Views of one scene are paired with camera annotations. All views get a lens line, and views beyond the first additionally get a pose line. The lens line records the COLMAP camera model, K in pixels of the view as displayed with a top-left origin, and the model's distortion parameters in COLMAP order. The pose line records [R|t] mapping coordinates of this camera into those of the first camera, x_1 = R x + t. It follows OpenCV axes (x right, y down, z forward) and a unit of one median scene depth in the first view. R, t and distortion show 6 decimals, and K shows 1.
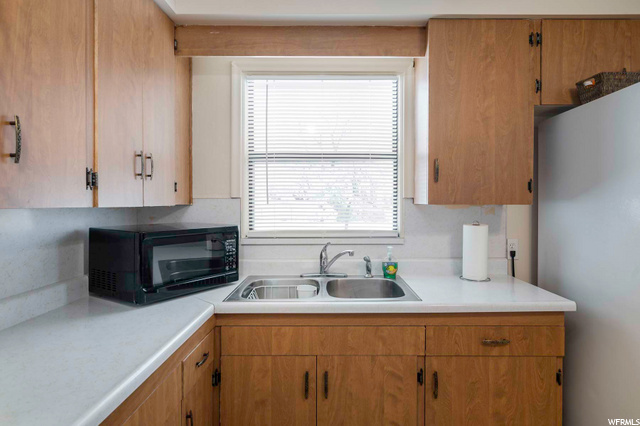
lens RADIAL K [[377.3, 0, 332.8], [0, 377.3, 206.8], [0, 0, 1]] dist [0.002609, -0.002099]
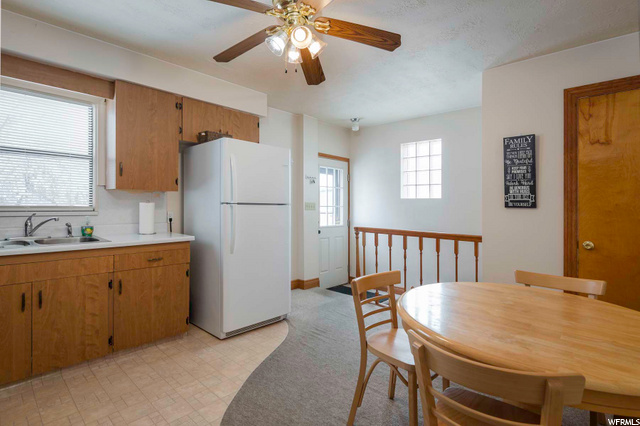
lens RADIAL K [[316.6, 0, 318.9], [0, 316.6, 210.7], [0, 0, 1]] dist [0.001758, -0.000850]
pose [[0.688450, -0.004582, 0.725270, -0.155333], [-0.005476, 0.999919, 0.011515, 0.073297], [-0.725263, -0.011899, 0.688369, -0.659706]]
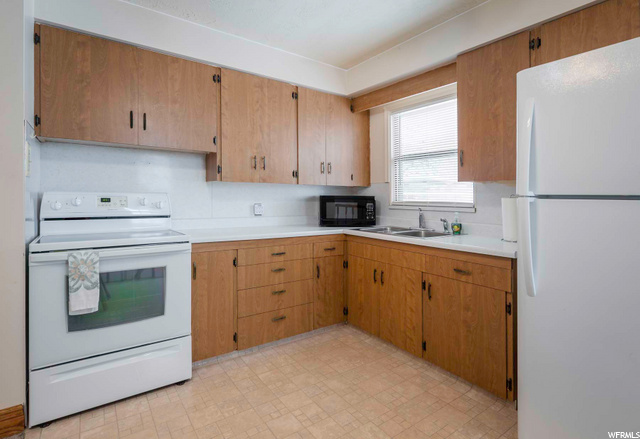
lens RADIAL K [[334.6, 0, 333.6], [0, 334.6, 208.8], [0, 0, 1]] dist [0.002850, 0.000144]
pose [[0.593100, 0.035603, -0.804341, 1.049119], [-0.022266, 0.999365, 0.027816, 0.075698], [0.804821, 0.001412, 0.593516, -0.171702]]
